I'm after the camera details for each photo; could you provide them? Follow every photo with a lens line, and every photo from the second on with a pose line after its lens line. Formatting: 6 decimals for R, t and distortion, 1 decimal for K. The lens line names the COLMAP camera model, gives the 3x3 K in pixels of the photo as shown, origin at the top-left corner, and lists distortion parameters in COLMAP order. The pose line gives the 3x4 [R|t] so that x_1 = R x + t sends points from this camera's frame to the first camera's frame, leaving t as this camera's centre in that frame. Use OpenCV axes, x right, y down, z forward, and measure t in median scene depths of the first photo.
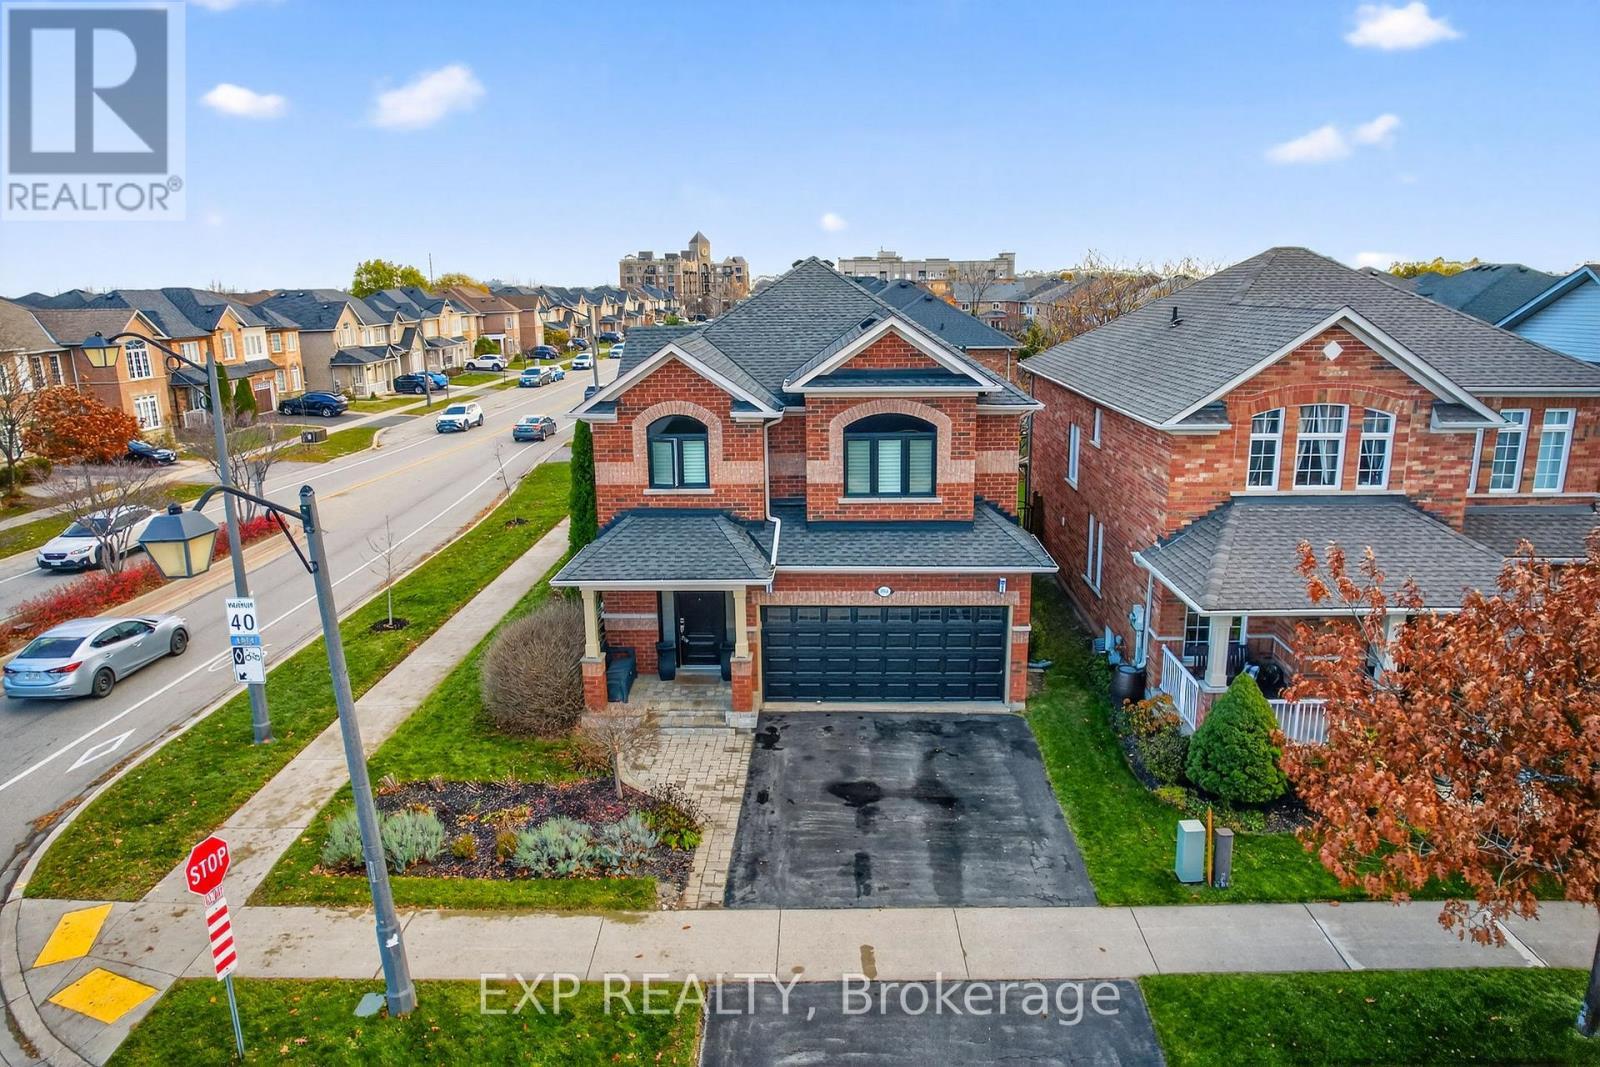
lens RADIAL K [[1028.3, 0, 817.6], [0, 1028.3, 532.7], [0, 0, 1]] dist [-0.039141, 0.002118]
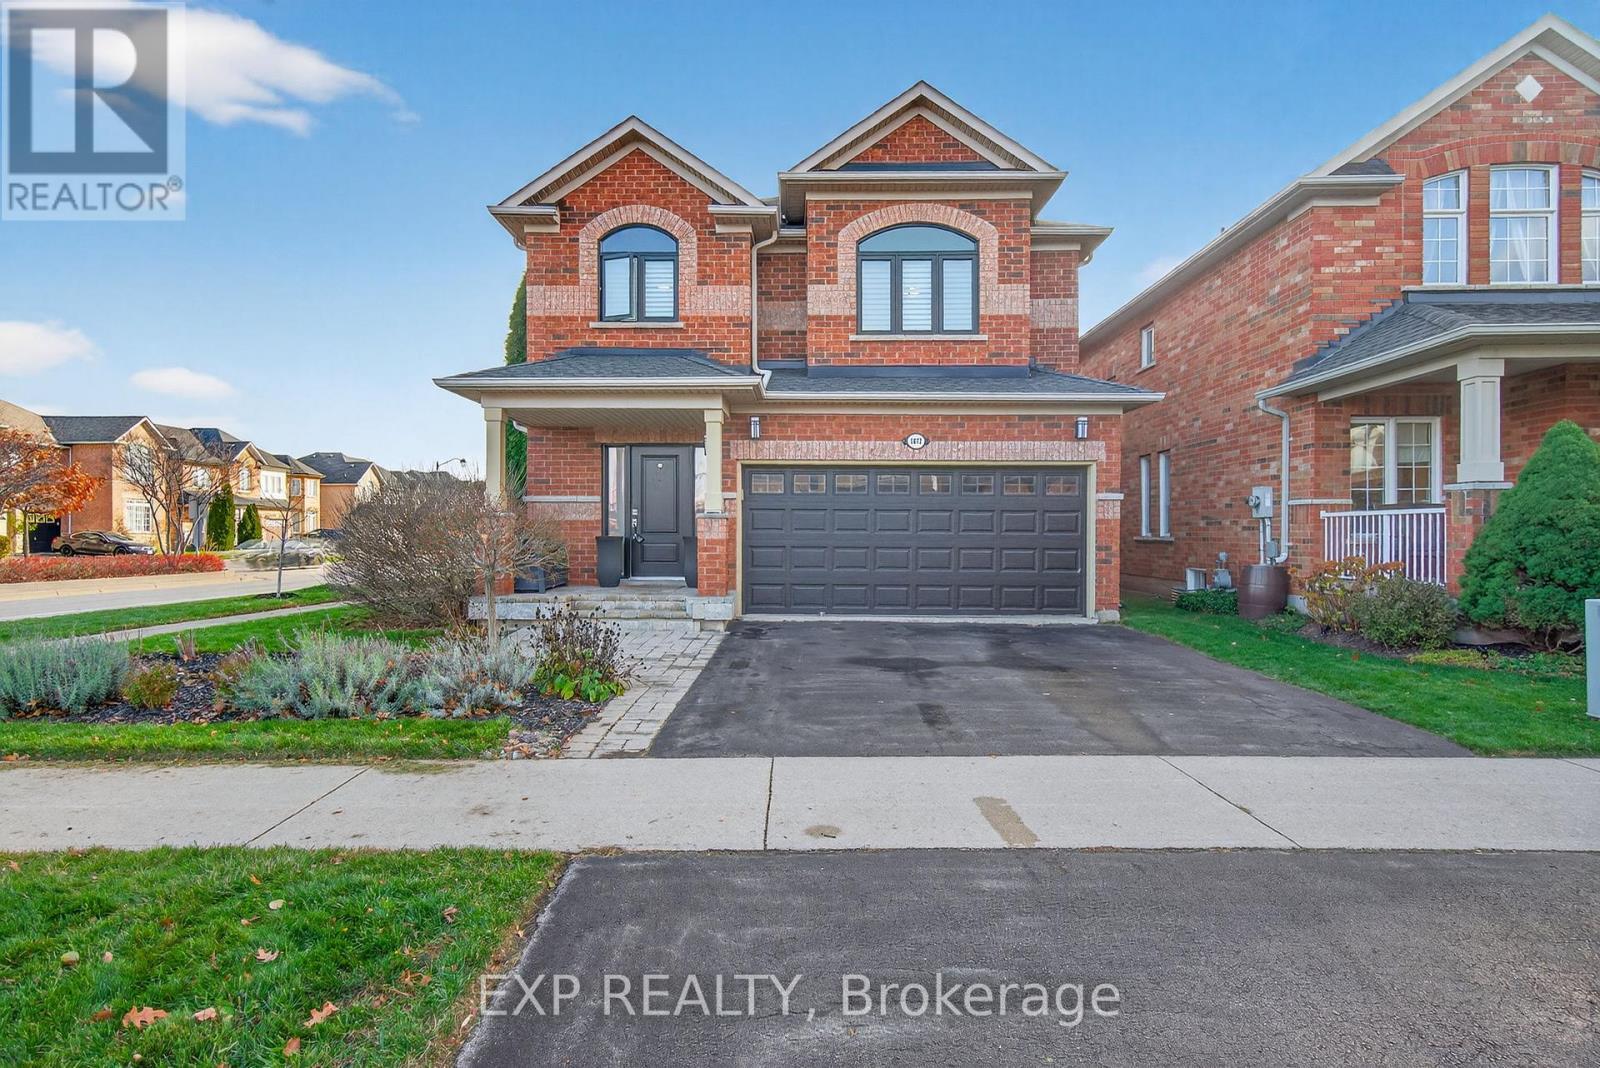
lens RADIAL K [[846.1, 0, 800.0], [0, 846.1, 534.0], [0, 0, 1]] dist [0.016060, -0.002865]
pose [[0.999895, 0.010238, 0.010267, -0.021188], [-0.007486, 0.970944, -0.239188, 0.262125], [-0.012418, 0.239086, 0.970919, 0.443517]]
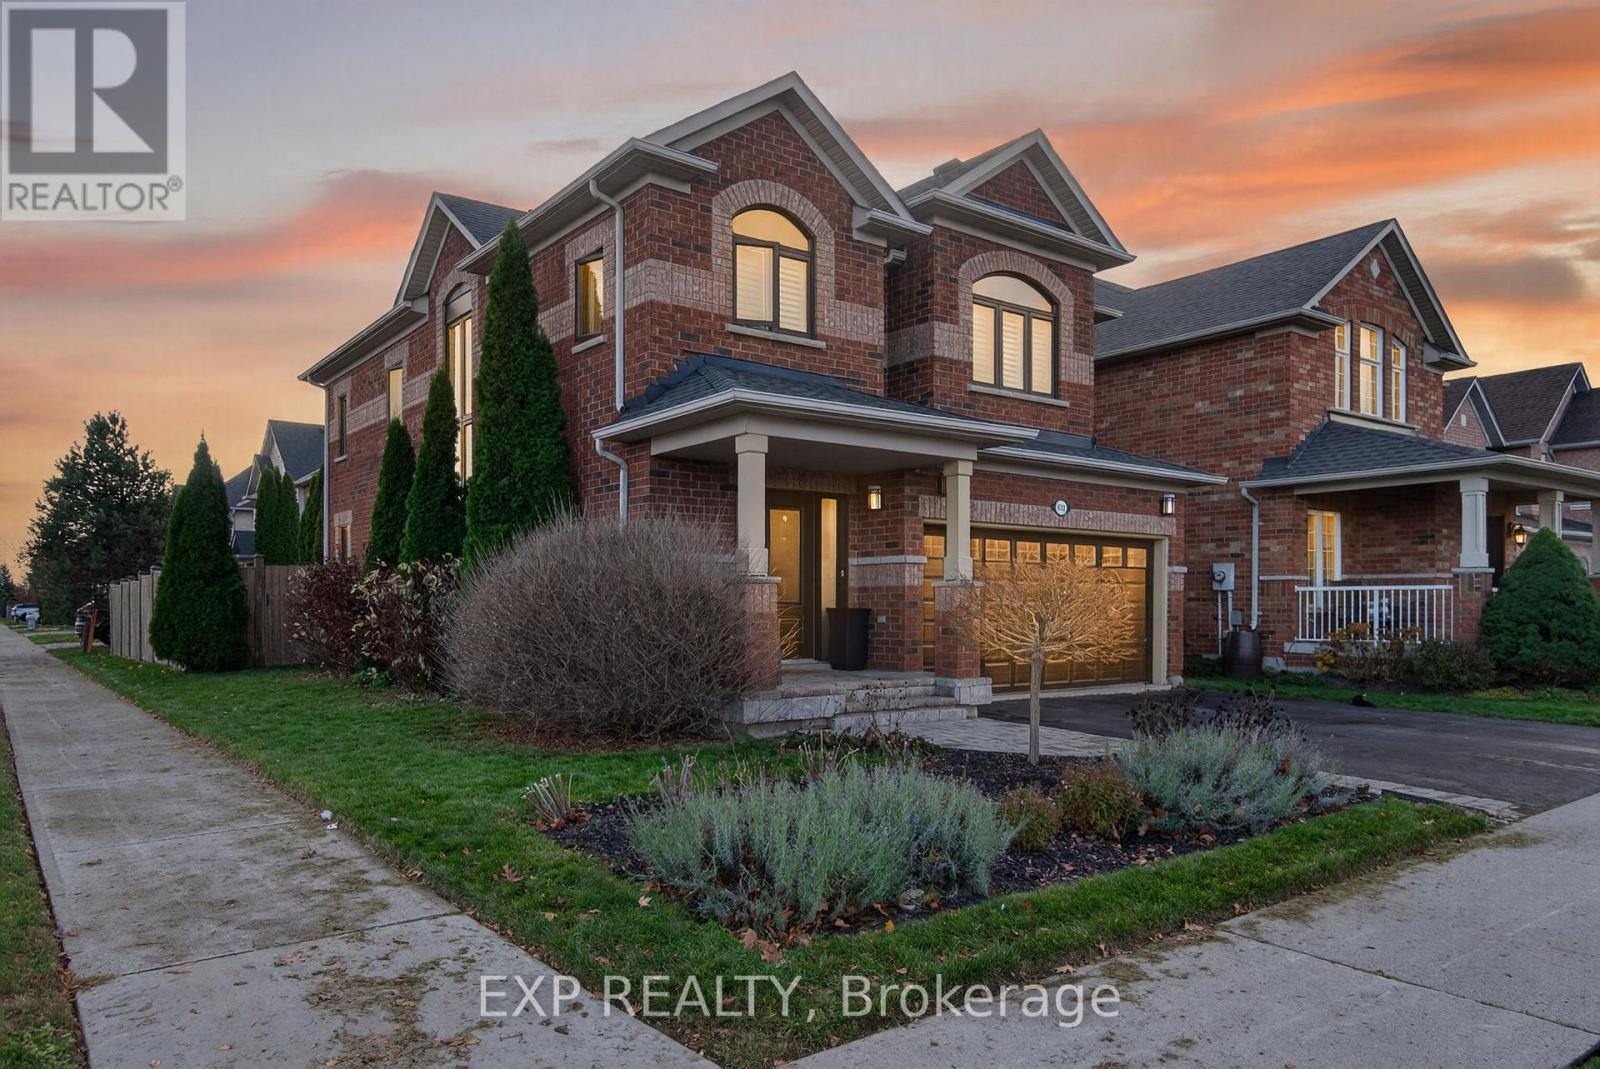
lens RADIAL K [[1062.1, 0, 800.0], [0, 1062.1, 603.2], [0, 0, 1]] dist [0.002464, 0.002303]
pose [[0.784853, 0.010136, 0.619599, -0.510013], [0.140664, 0.970852, -0.194063, 0.231950], [-0.603505, 0.239466, 0.760551, 0.582433]]
